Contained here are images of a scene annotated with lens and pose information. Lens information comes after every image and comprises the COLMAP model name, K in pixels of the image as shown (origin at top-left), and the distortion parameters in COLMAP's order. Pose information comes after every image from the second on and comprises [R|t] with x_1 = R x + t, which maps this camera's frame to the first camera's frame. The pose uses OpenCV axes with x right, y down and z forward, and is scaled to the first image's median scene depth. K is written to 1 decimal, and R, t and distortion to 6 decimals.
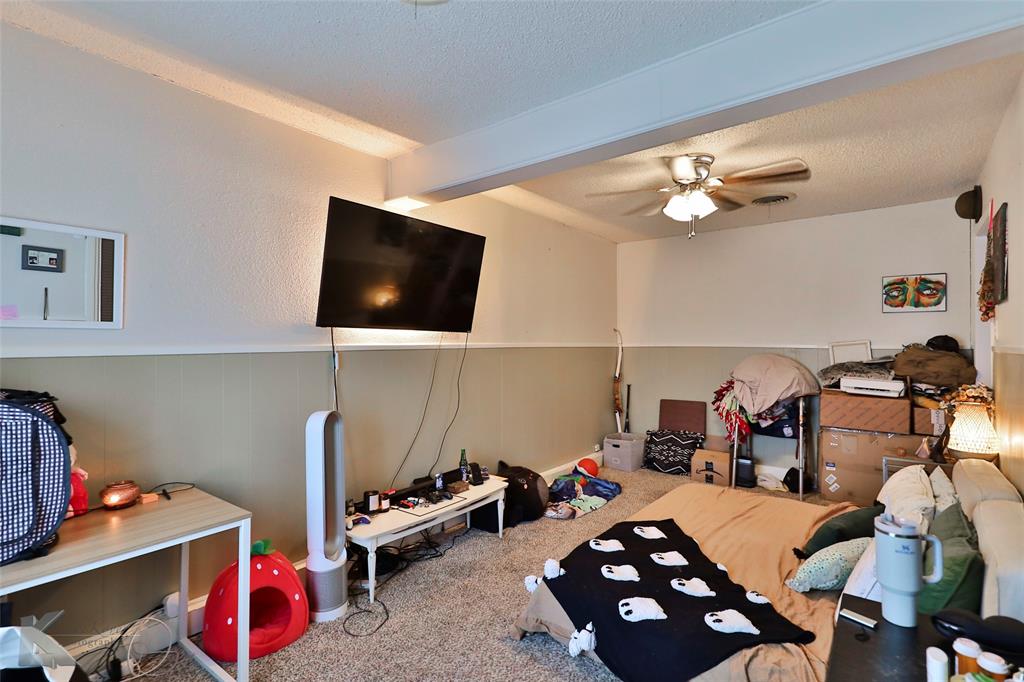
lens RADIAL K [[489.7, 0, 512.6], [0, 489.7, 353.0], [0, 0, 1]] dist [0.022586, -0.010009]
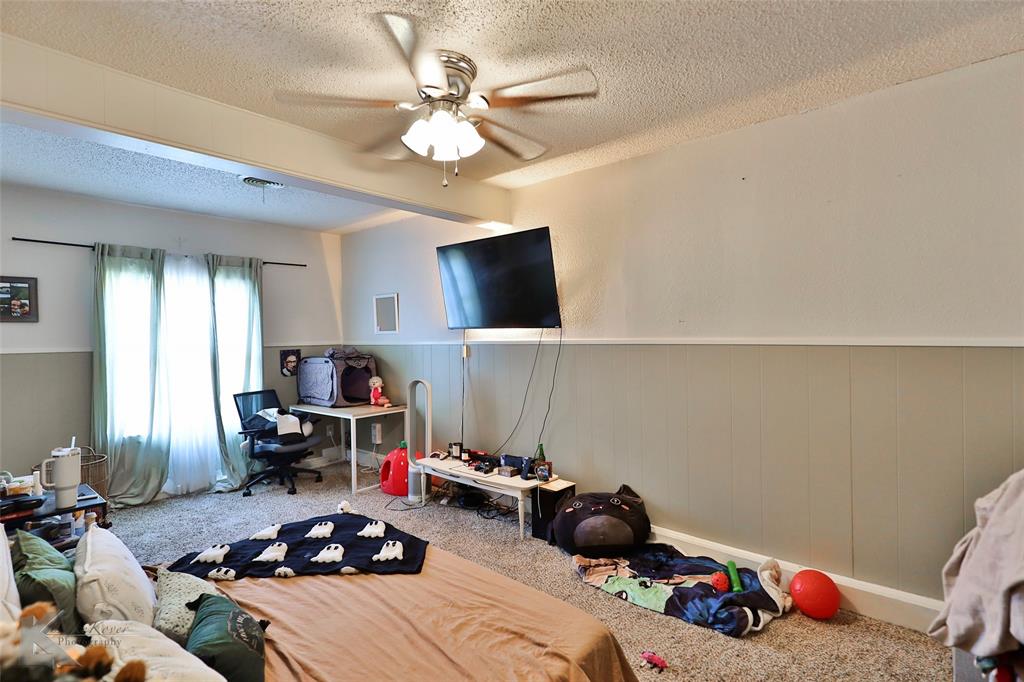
lens RADIAL K [[492.8, 0, 511.7], [0, 492.8, 334.0], [0, 0, 1]] dist [0.021407, -0.000061]
pose [[-0.066866, -0.008650, -0.997724, 0.981602], [-0.010039, 0.999918, -0.007997, -0.023190], [0.997711, 0.009481, -0.066948, 1.069649]]
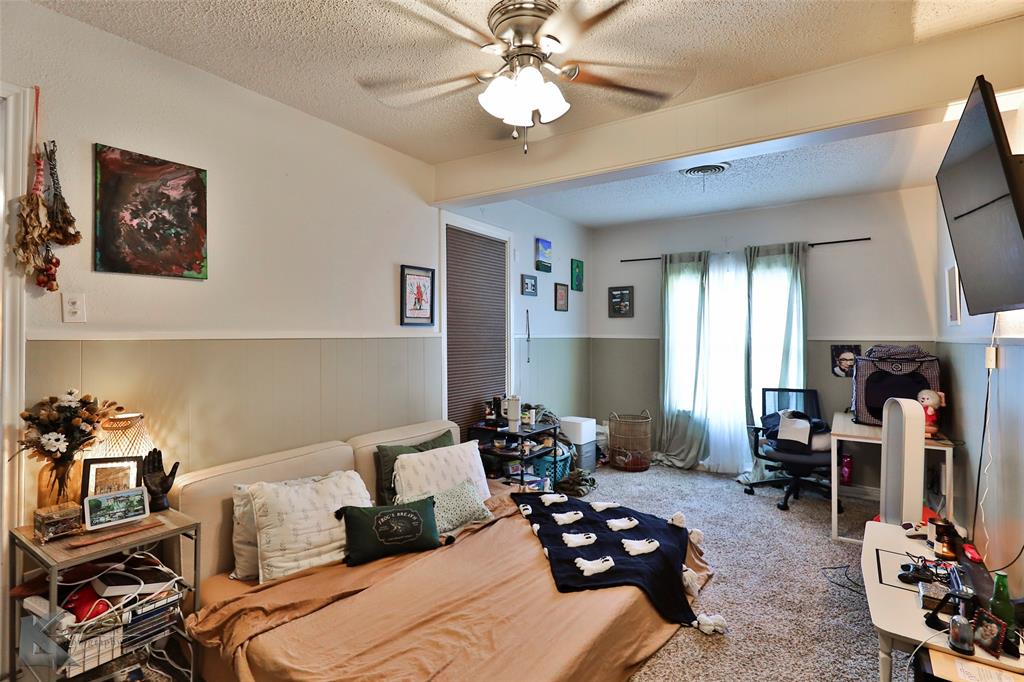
lens RADIAL K [[490.4, 0, 511.5], [0, 490.4, 323.2], [0, 0, 1]] dist [0.021203, -0.010941]
pose [[-0.996885, -0.014480, -0.077528, 0.406638], [-0.014622, 0.999892, 0.001256, -0.024279], [0.077501, 0.002386, -0.996989, 1.499241]]
